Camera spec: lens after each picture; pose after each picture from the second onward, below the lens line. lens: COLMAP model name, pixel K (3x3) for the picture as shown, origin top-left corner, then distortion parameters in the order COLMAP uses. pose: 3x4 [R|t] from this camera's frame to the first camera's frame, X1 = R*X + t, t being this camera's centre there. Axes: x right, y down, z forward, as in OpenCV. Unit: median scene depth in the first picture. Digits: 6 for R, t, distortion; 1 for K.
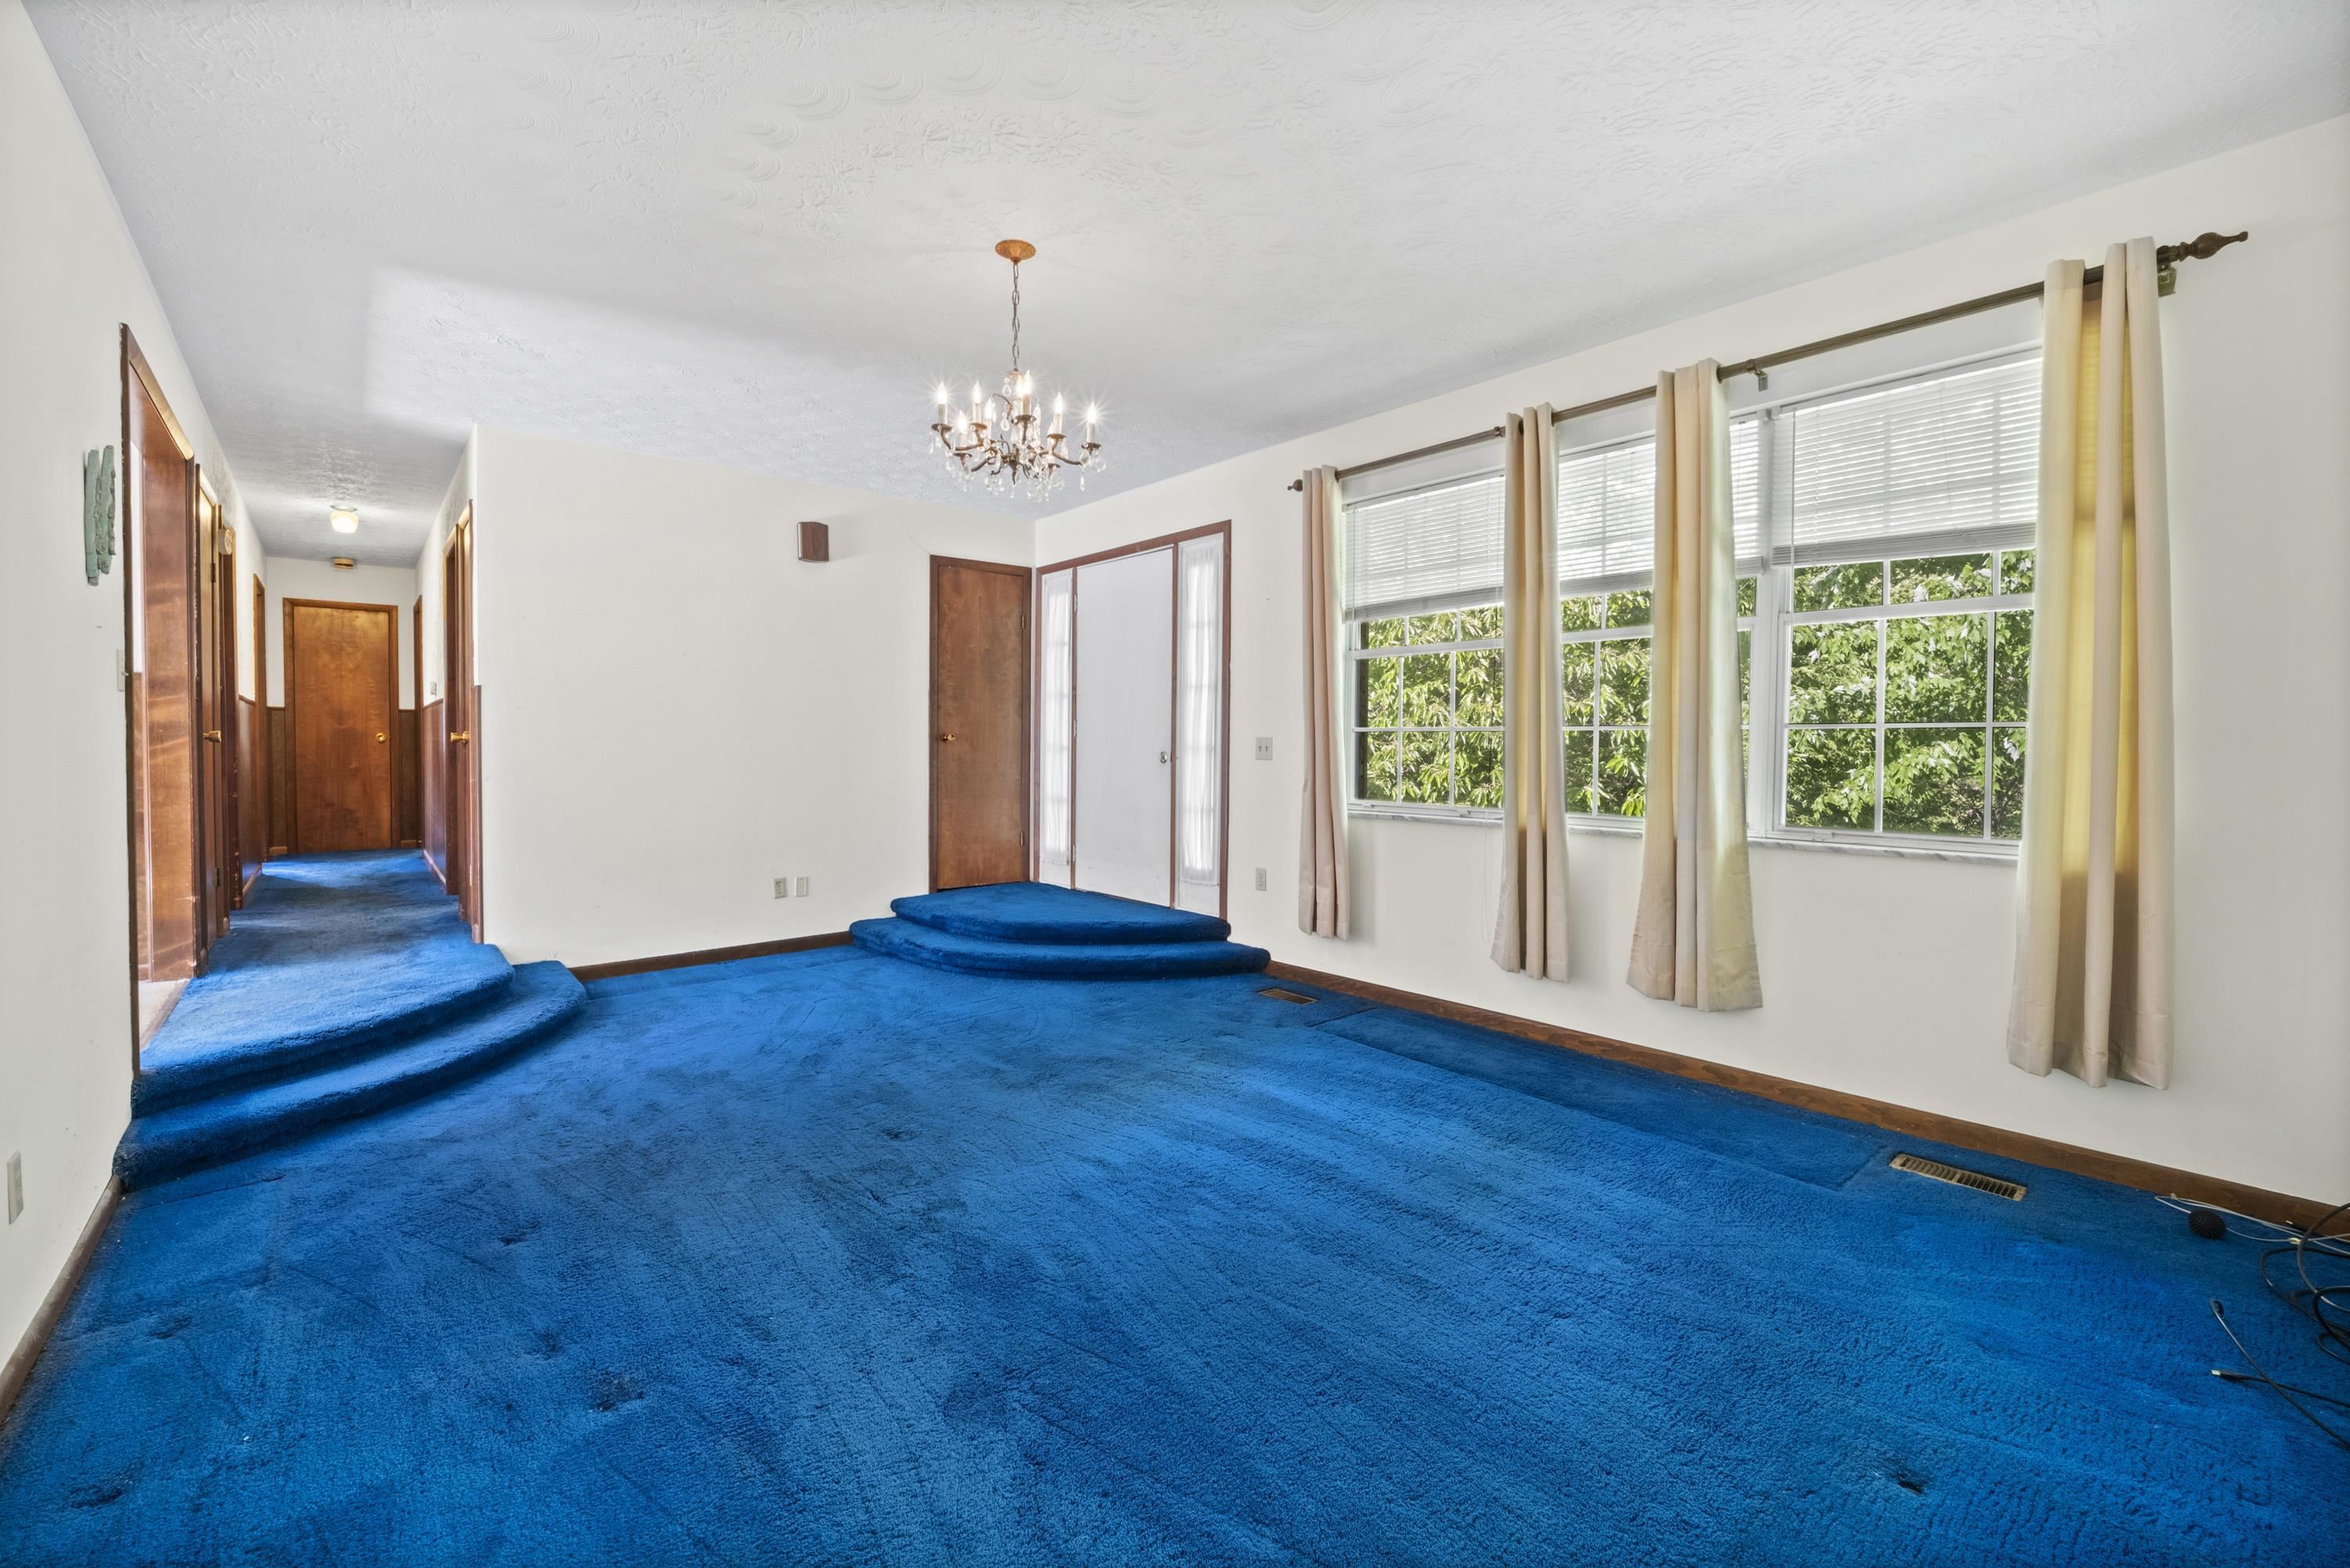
lens RADIAL K [[956.2, 0, 1142.8], [0, 956.2, 750.5], [0, 0, 1]] dist [-0.019307, 0.003042]
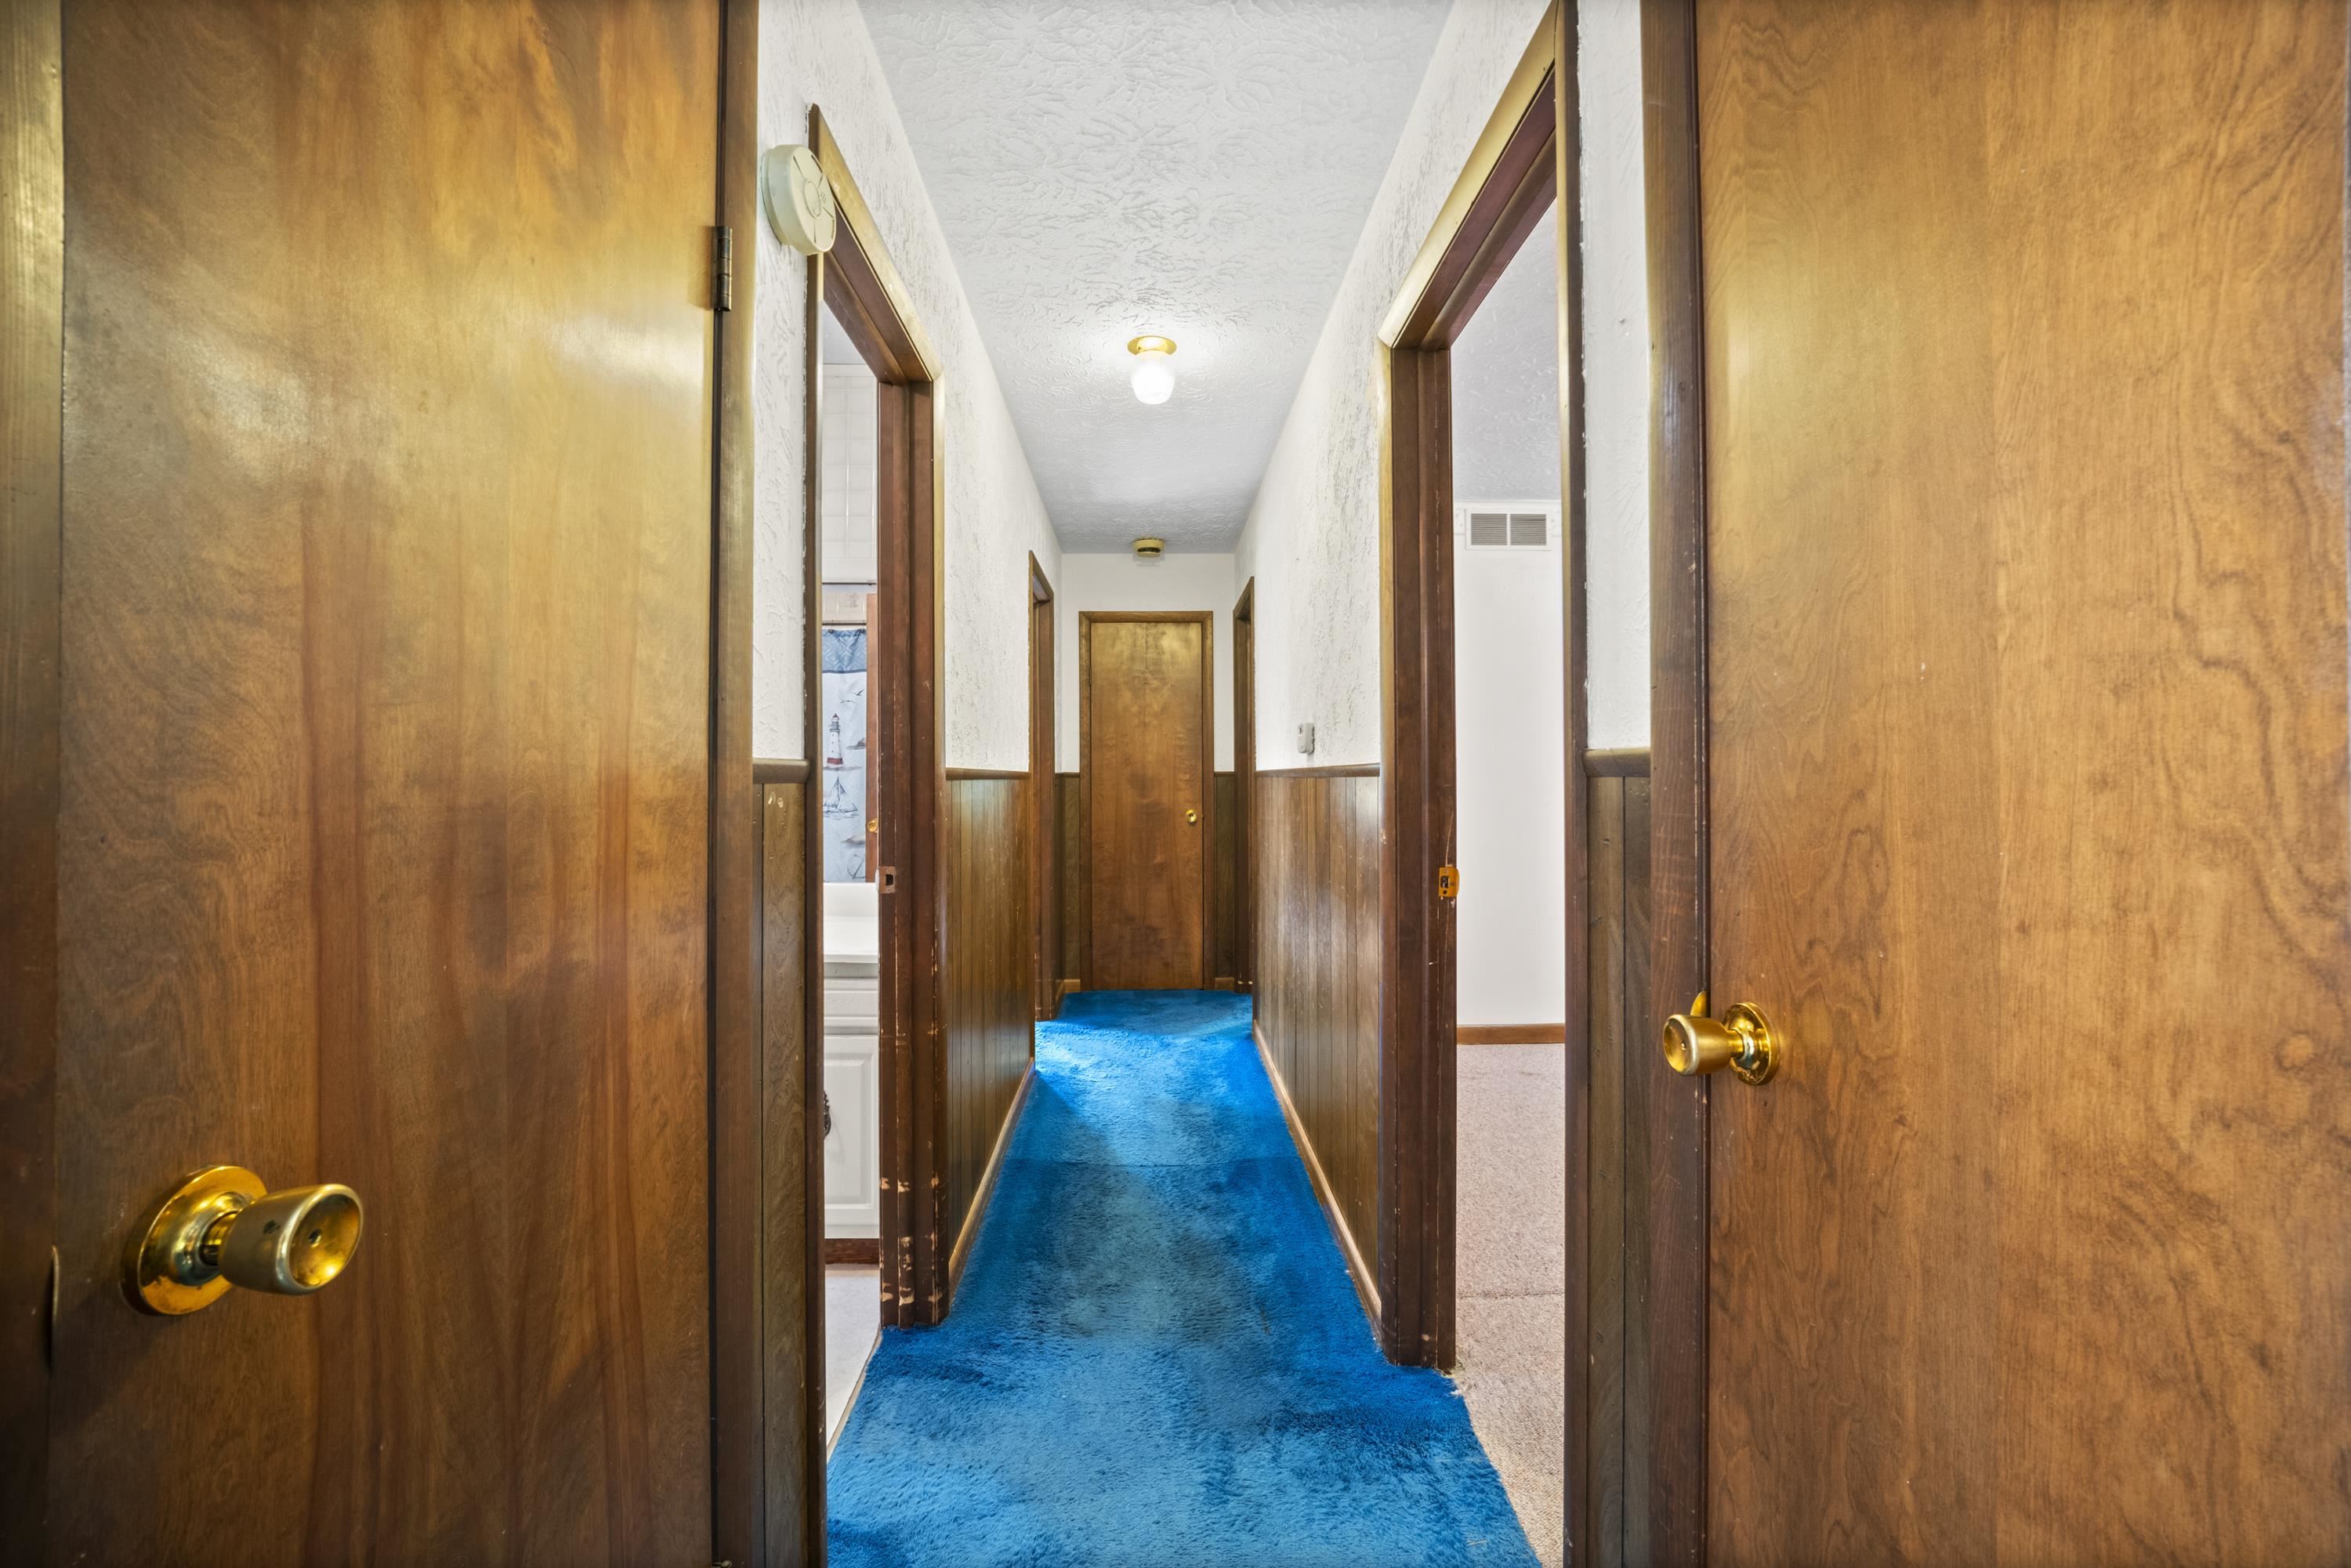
lens RADIAL K [[956.6, 0, 1168.1], [0, 956.6, 777.7], [0, 0, 1]] dist [-0.019307, 0.003042]
pose [[0.776486, -0.005578, -0.630110, -0.413799], [-0.007928, 0.999795, -0.018620, -0.028903], [0.630085, 0.019453, 0.776283, 0.490525]]
